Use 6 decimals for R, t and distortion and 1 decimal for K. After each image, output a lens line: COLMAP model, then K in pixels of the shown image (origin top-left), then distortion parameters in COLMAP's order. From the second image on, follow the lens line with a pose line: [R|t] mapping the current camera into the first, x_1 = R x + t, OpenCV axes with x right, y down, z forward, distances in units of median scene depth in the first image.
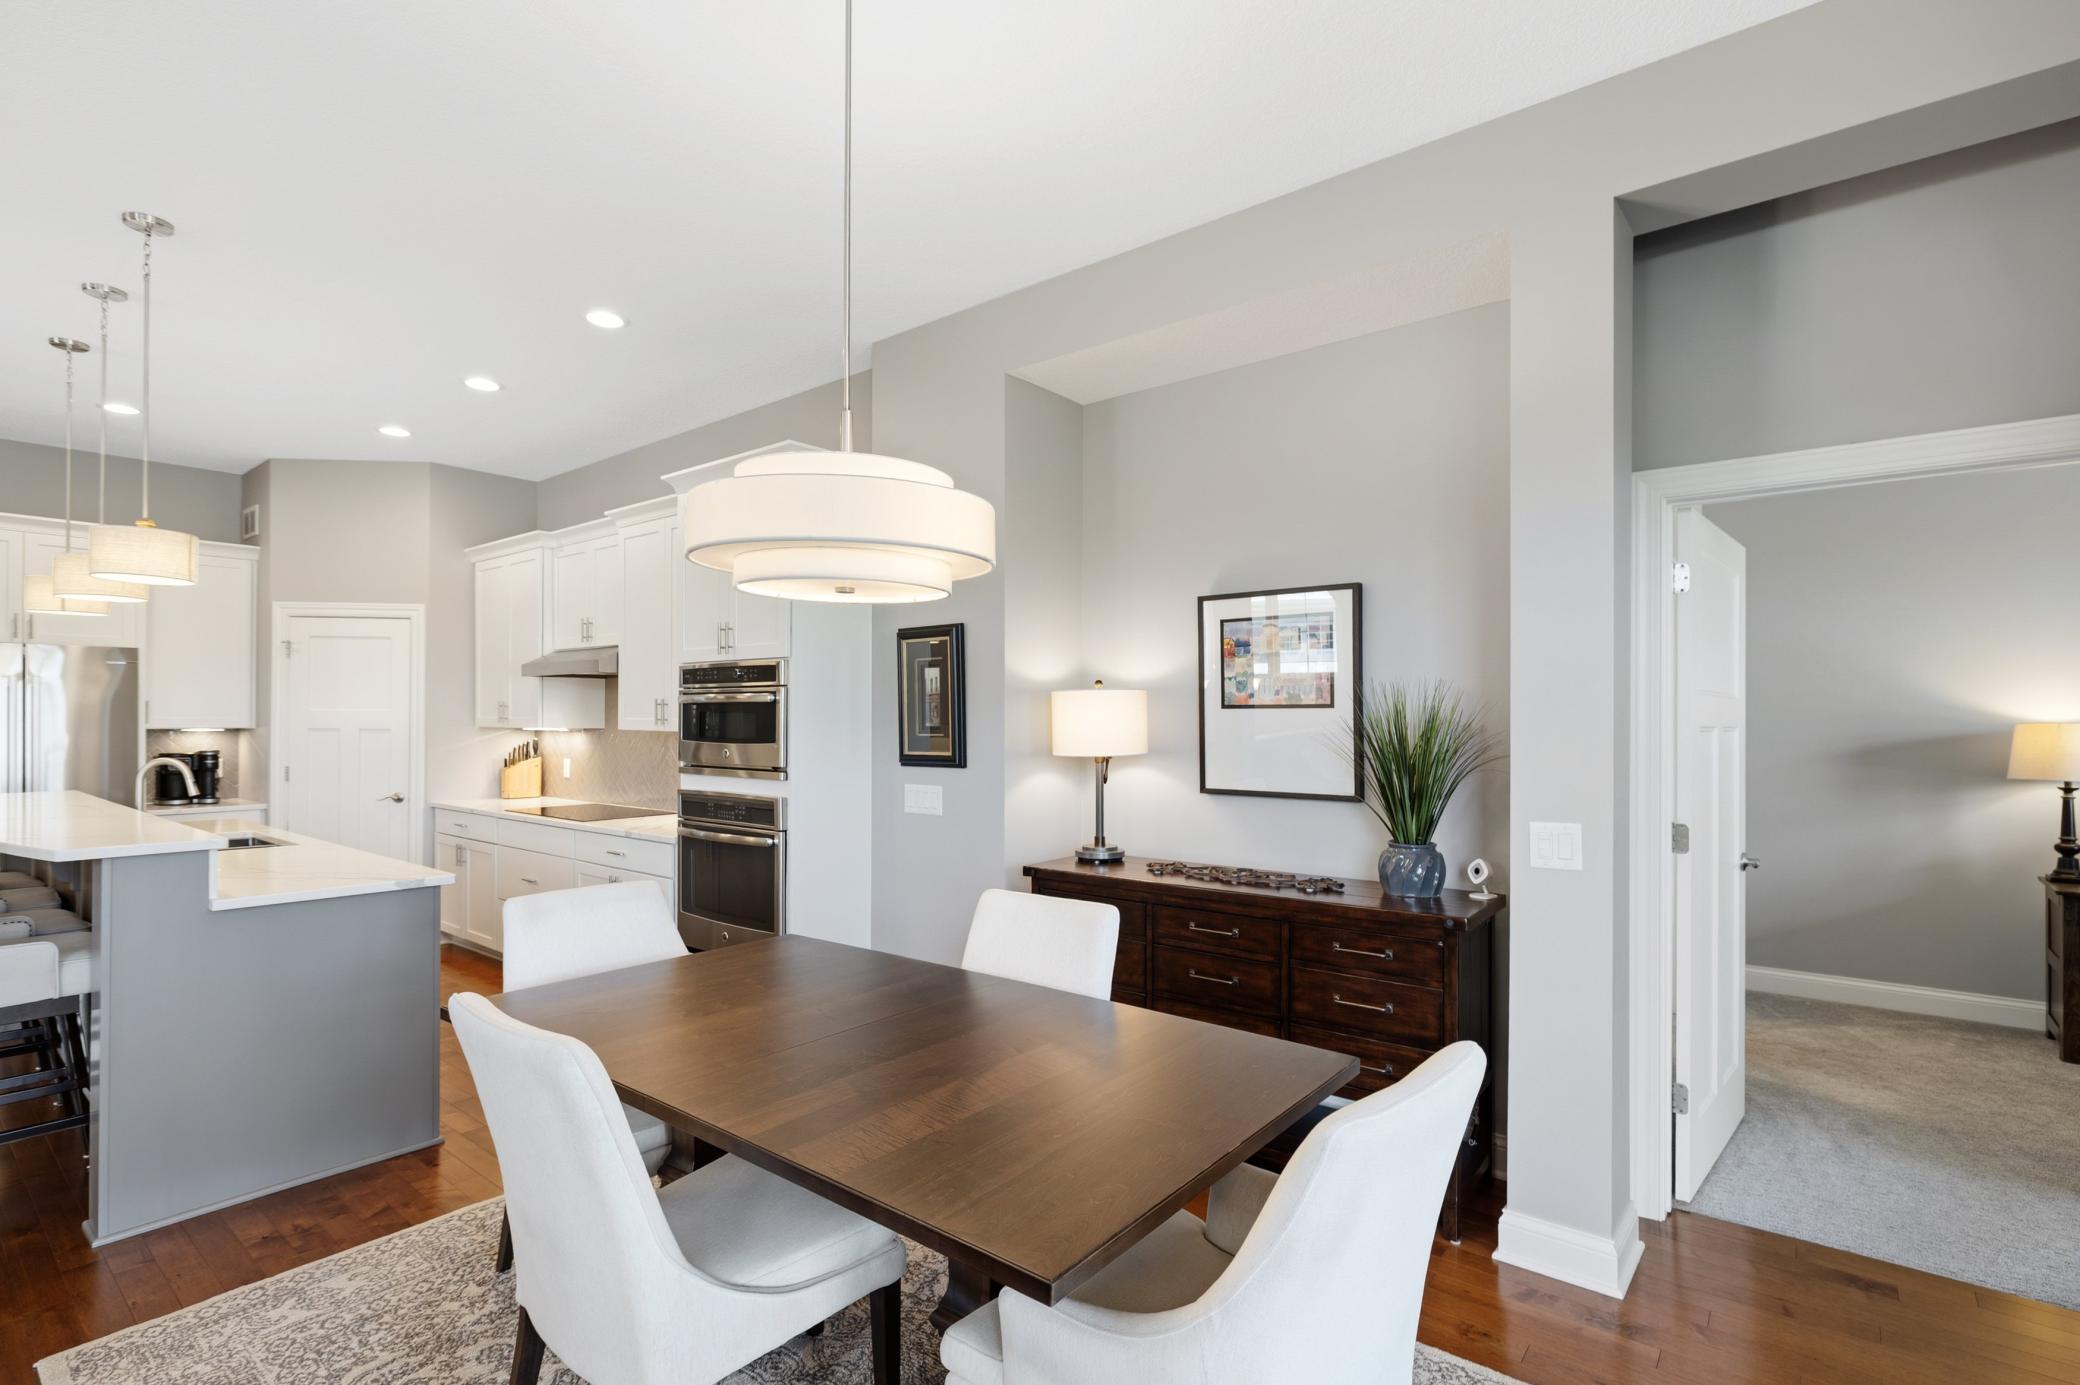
lens RADIAL K [[956.7, 0, 1025.7], [0, 956.7, 718.2], [0, 0, 1]] dist [0.000660, 0.000485]
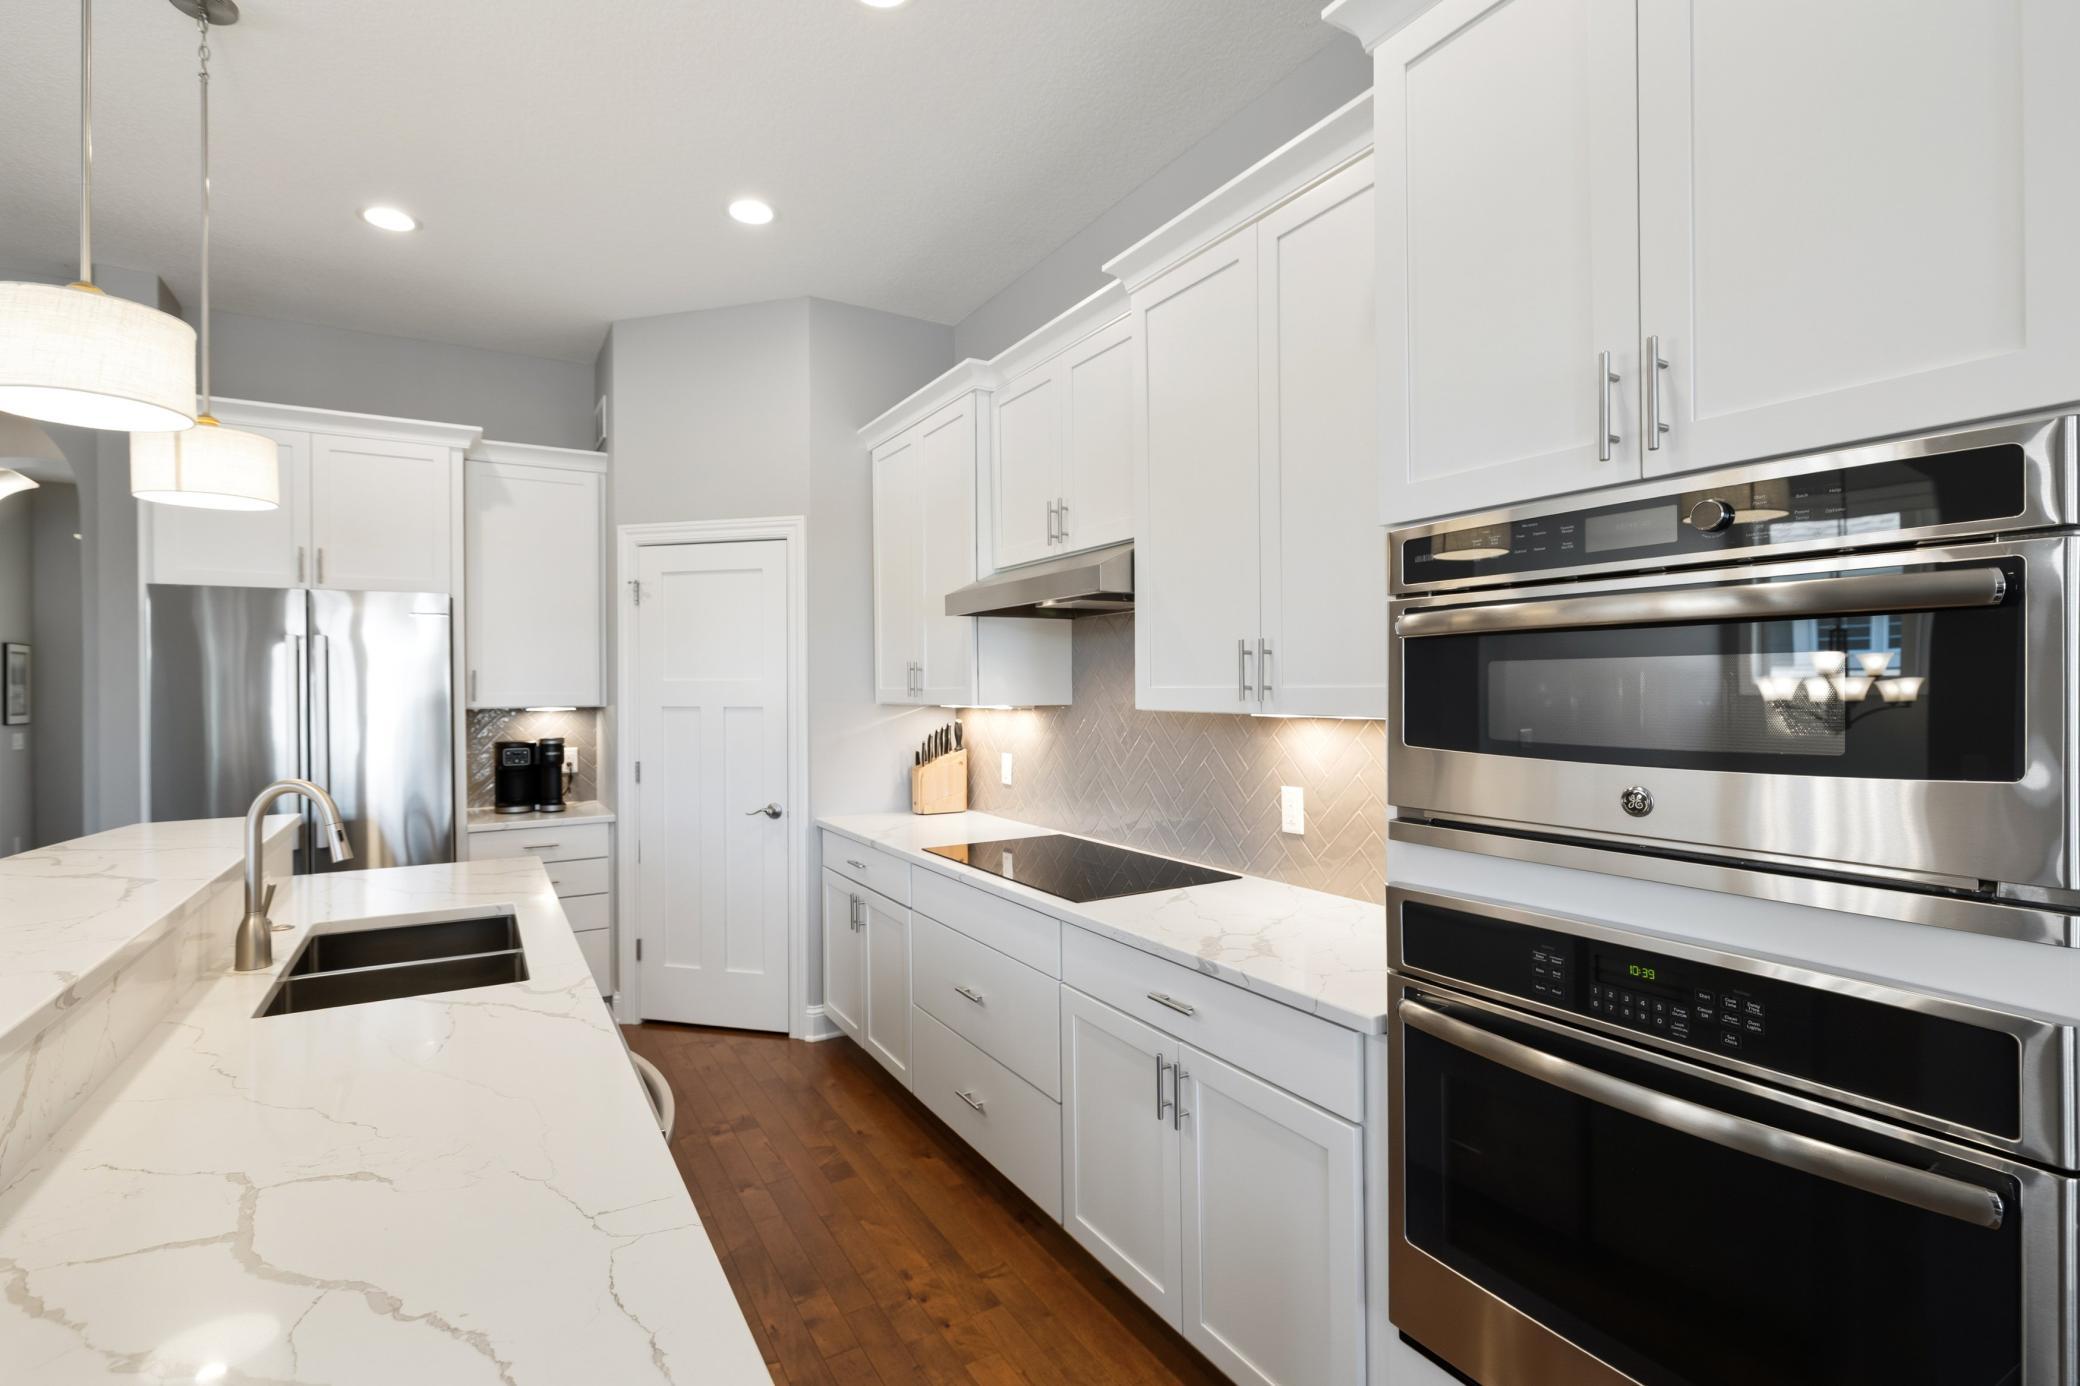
lens RADIAL K [[956.7, 0, 1039.6], [0, 956.7, 694.1], [0, 0, 1]] dist [0.000660, 0.000485]
pose [[0.939124, -0.008796, -0.343465, -0.258267], [0.011545, 0.999916, 0.005959, 0.000475], [0.343383, -0.009562, 0.939147, 0.447571]]
